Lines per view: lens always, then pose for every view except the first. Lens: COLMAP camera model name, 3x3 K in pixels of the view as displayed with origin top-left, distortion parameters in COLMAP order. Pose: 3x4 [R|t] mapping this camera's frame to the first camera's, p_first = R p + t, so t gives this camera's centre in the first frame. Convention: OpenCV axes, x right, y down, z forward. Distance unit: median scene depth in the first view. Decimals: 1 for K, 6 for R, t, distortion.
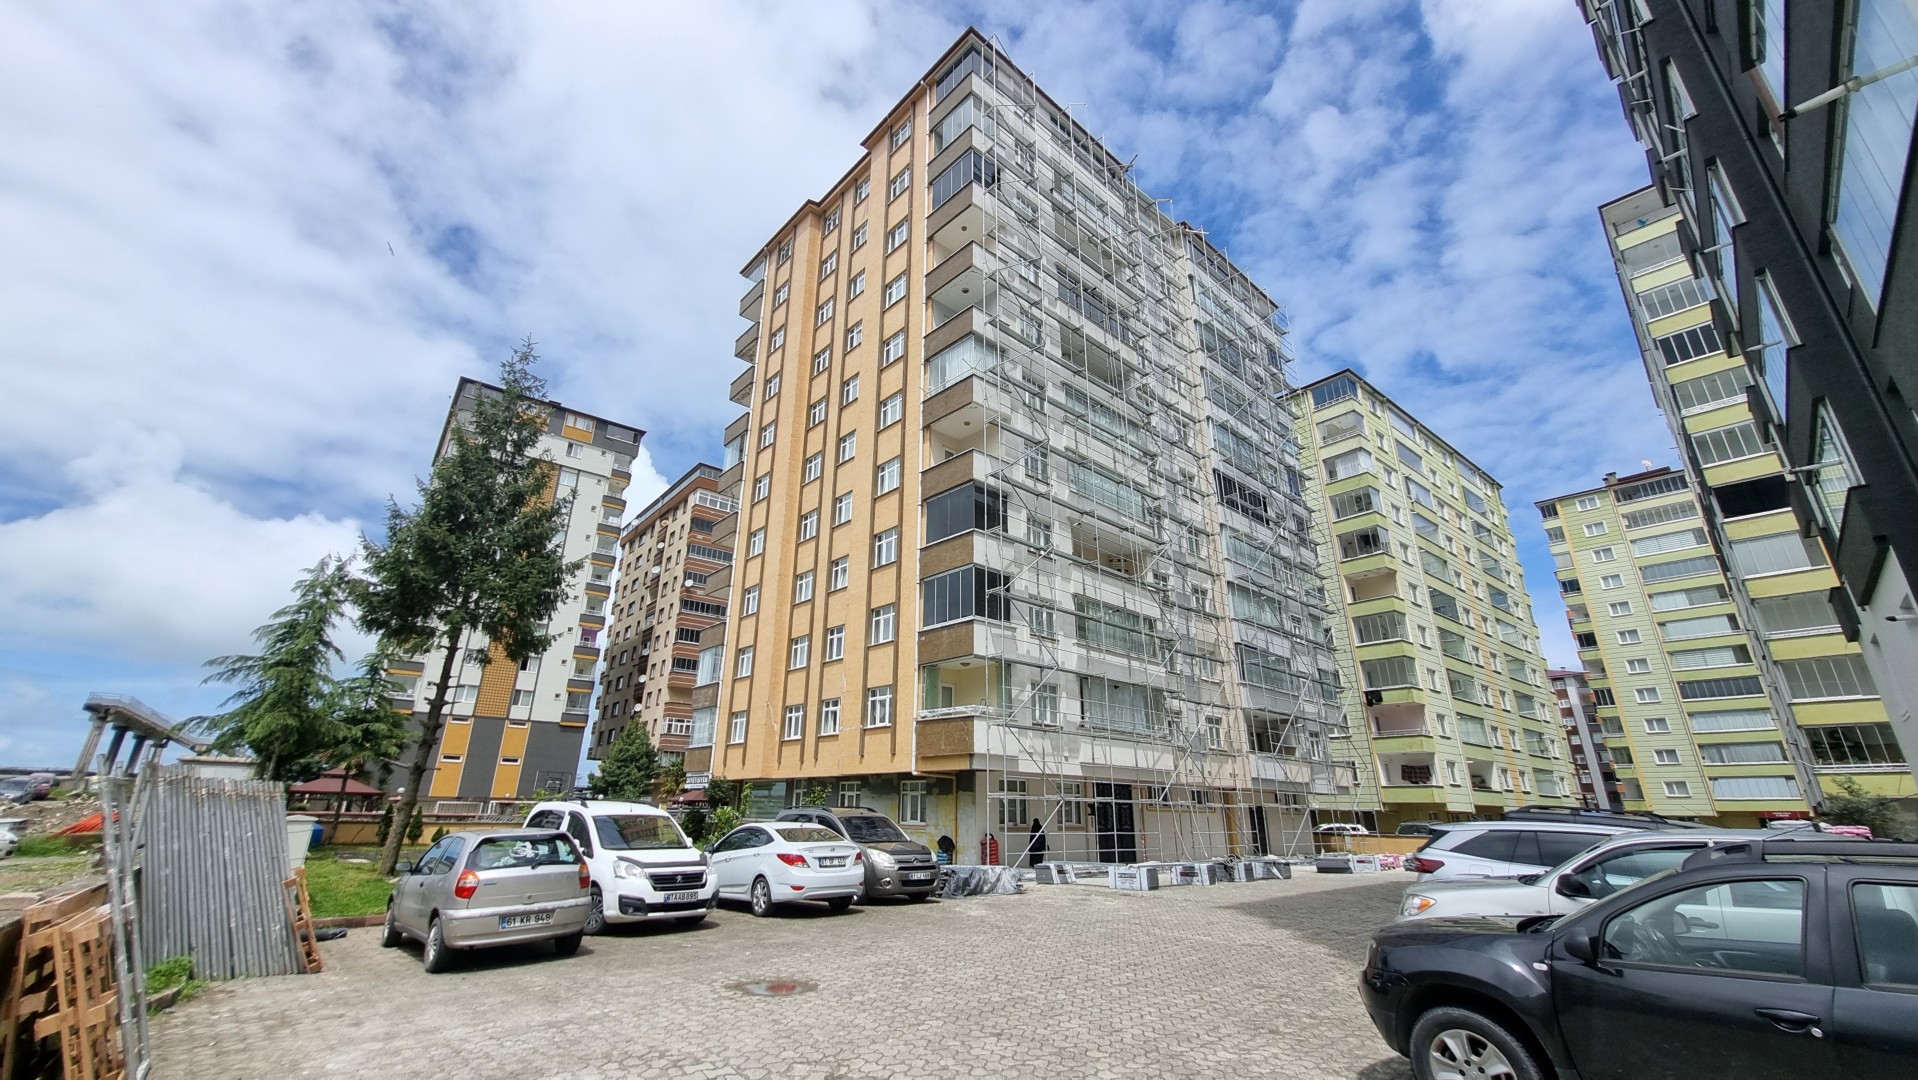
lens RADIAL K [[752.1, 0, 931.0], [0, 752.1, 531.4], [0, 0, 1]] dist [-0.000807, 0.002966]
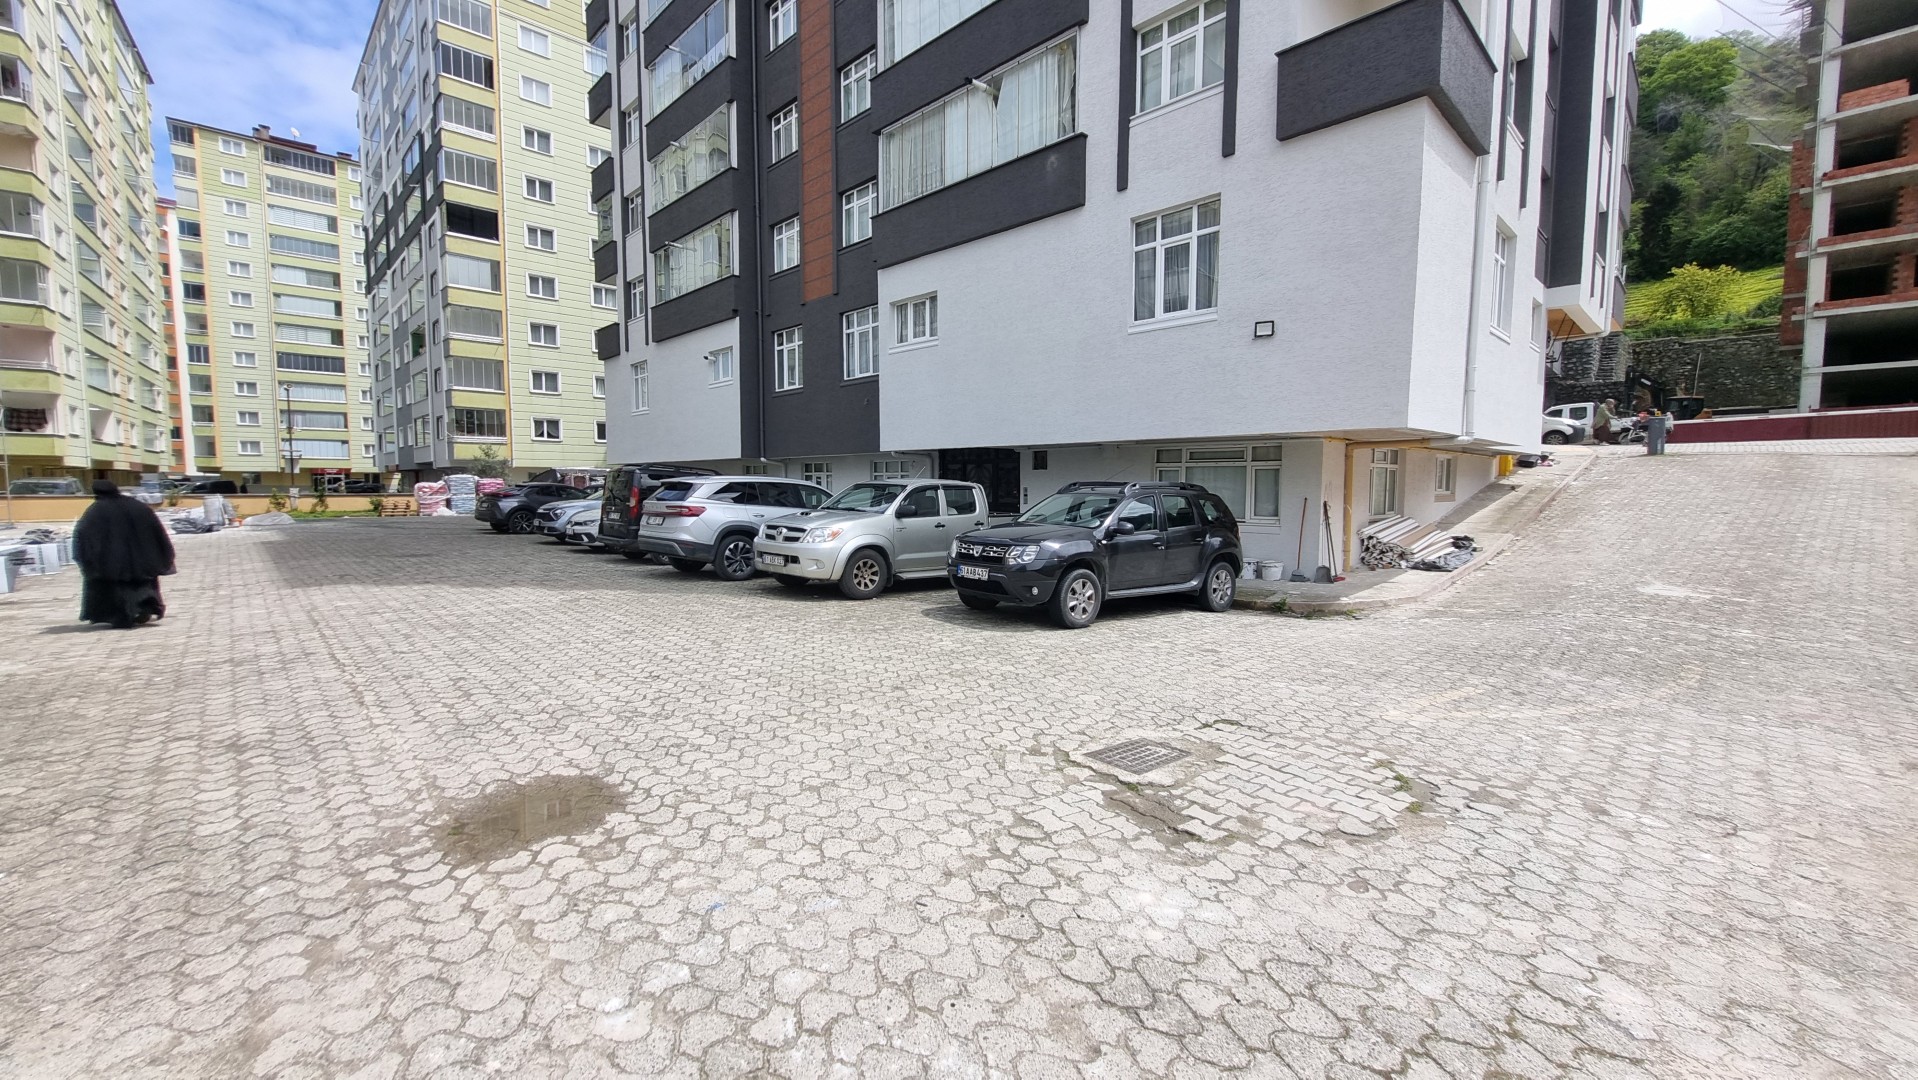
lens RADIAL K [[752.1, 0, 931.0], [0, 752.1, 531.4], [0, 0, 1]] dist [-0.000807, 0.002966]
pose [[0.004911, -0.077949, 0.996945, -0.104517], [-0.353814, 0.932333, 0.074640, 0.050925], [-0.935303, -0.353100, -0.023001, 0.132882]]
